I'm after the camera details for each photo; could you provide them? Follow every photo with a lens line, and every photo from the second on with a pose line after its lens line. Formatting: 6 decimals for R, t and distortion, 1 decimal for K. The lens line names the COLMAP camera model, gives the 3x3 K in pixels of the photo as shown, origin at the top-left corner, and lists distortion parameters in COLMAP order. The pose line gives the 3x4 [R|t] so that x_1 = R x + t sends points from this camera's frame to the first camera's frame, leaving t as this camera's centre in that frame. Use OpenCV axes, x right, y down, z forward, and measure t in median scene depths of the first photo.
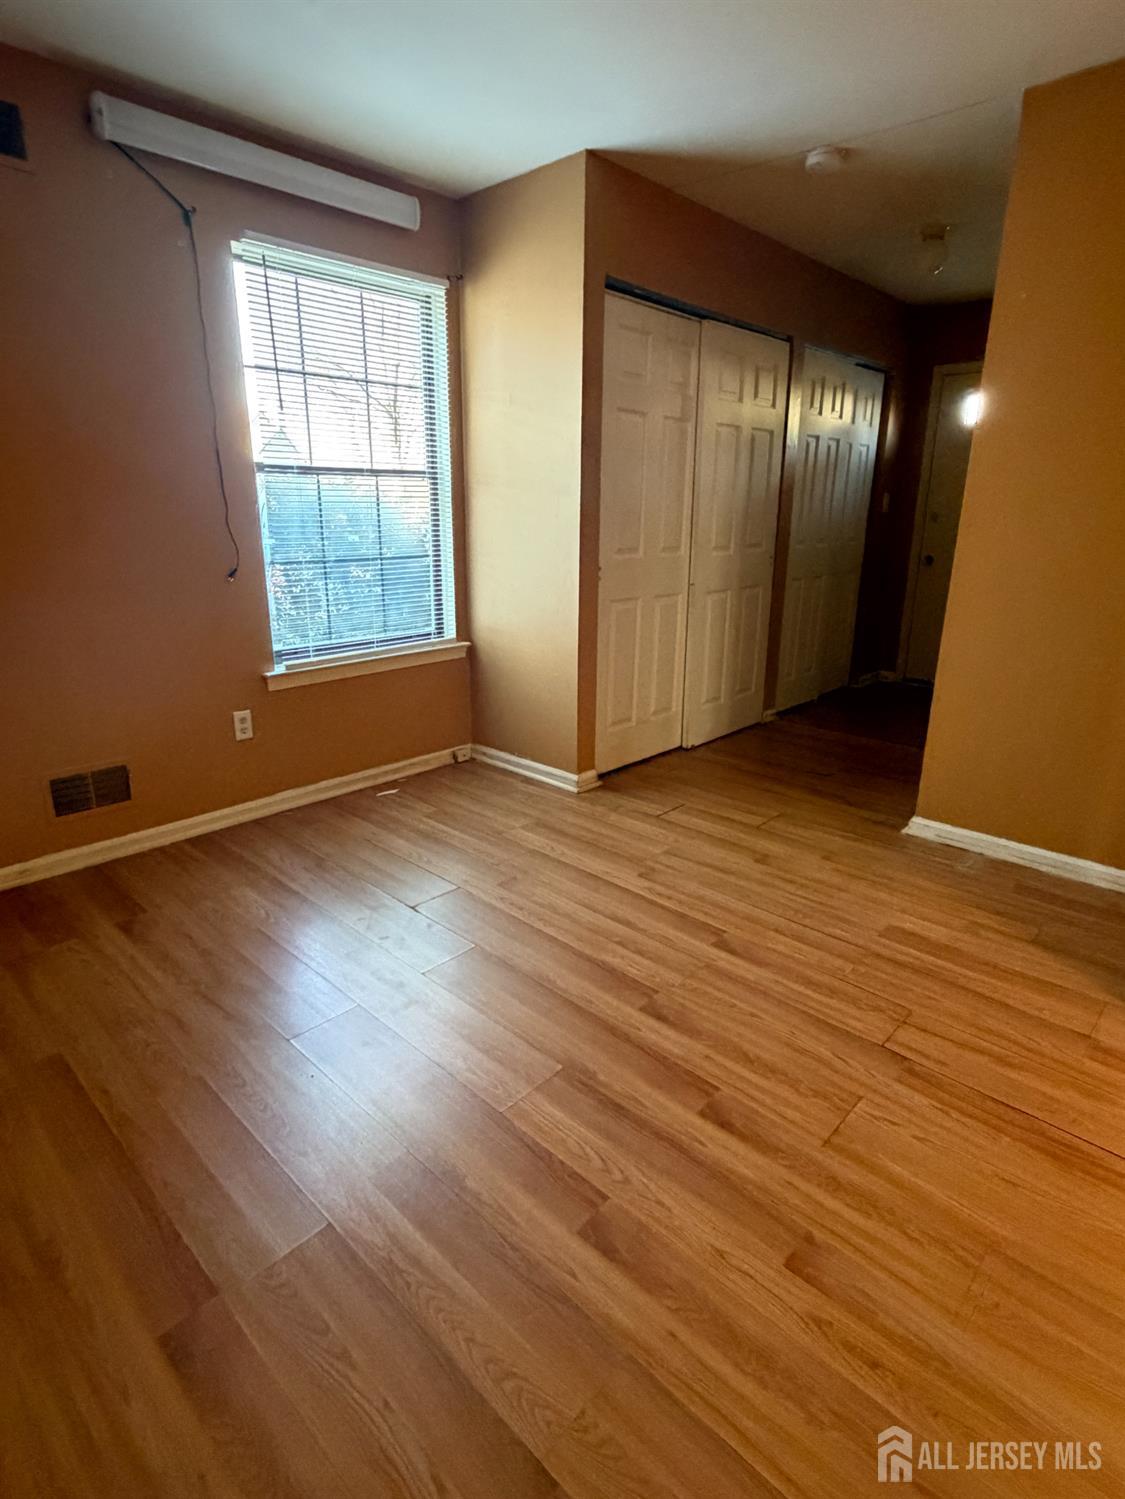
lens RADIAL K [[786.4, 0, 564.8], [0, 786.4, 742.9], [0, 0, 1]] dist [0.001534, 0.001268]
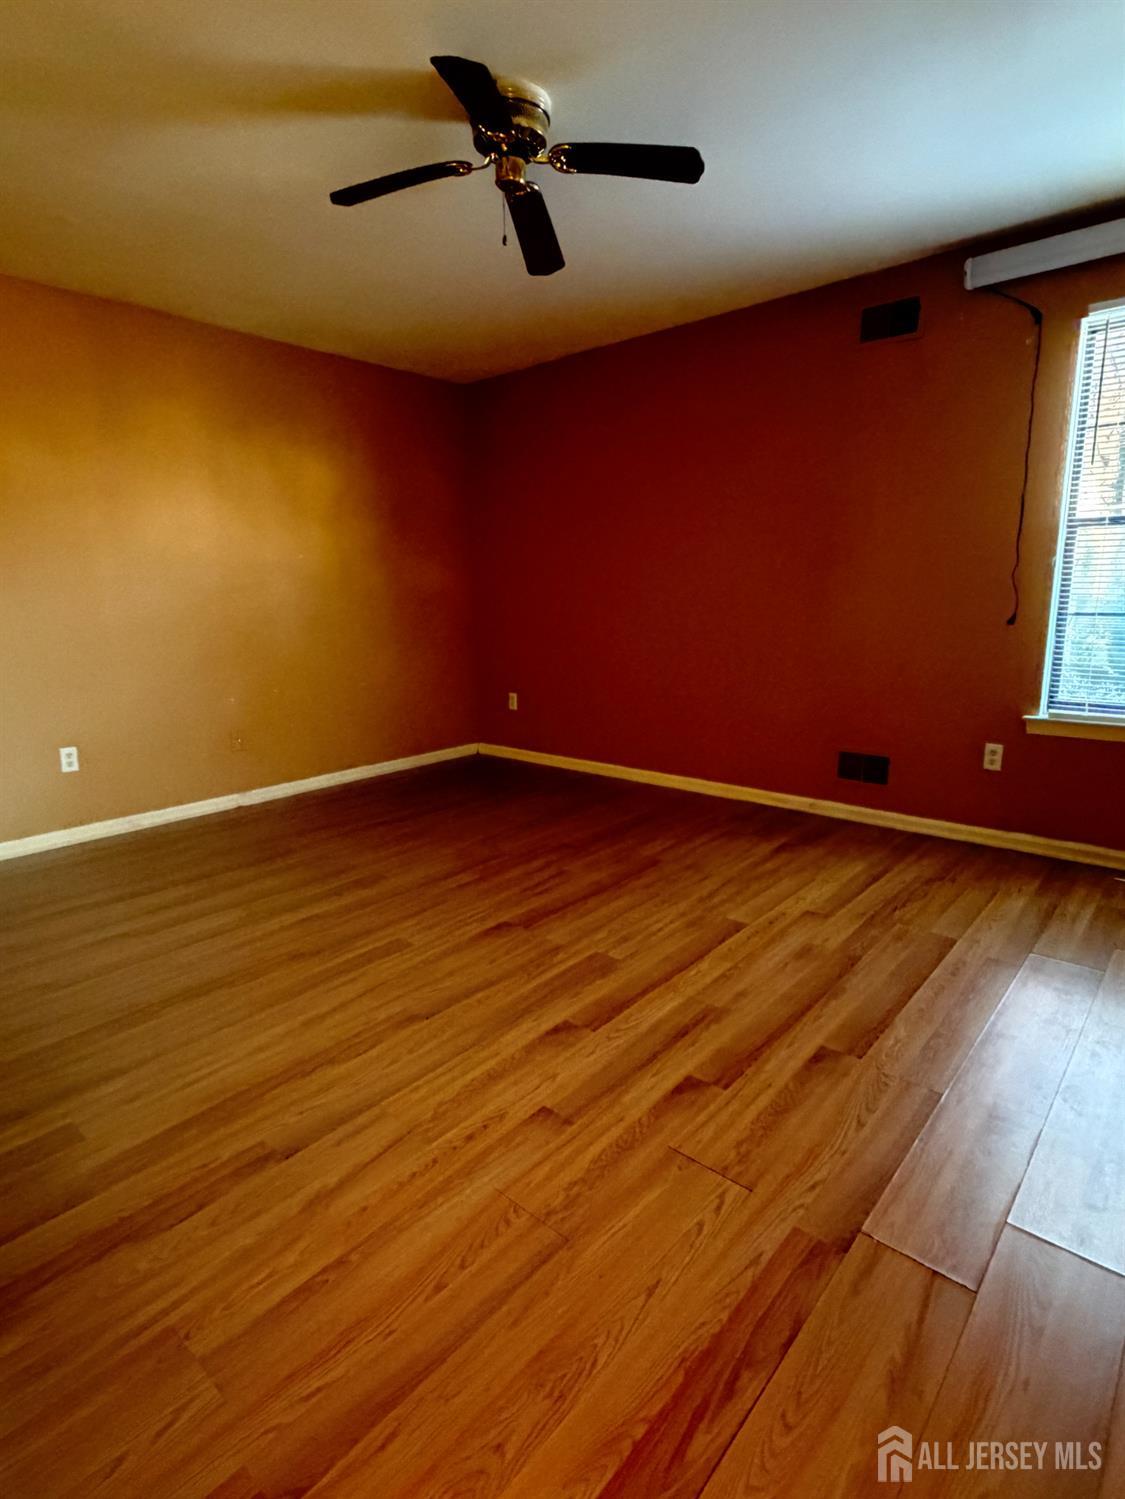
lens RADIAL K [[786.4, 0, 567.7], [0, 786.4, 742.5], [0, 0, 1]] dist [0.001534, 0.001268]
pose [[0.034862, 0.188243, -0.981504, 1.054261], [-0.275331, 0.945904, 0.171636, -0.109990], [0.960717, 0.264254, 0.084805, 0.550626]]
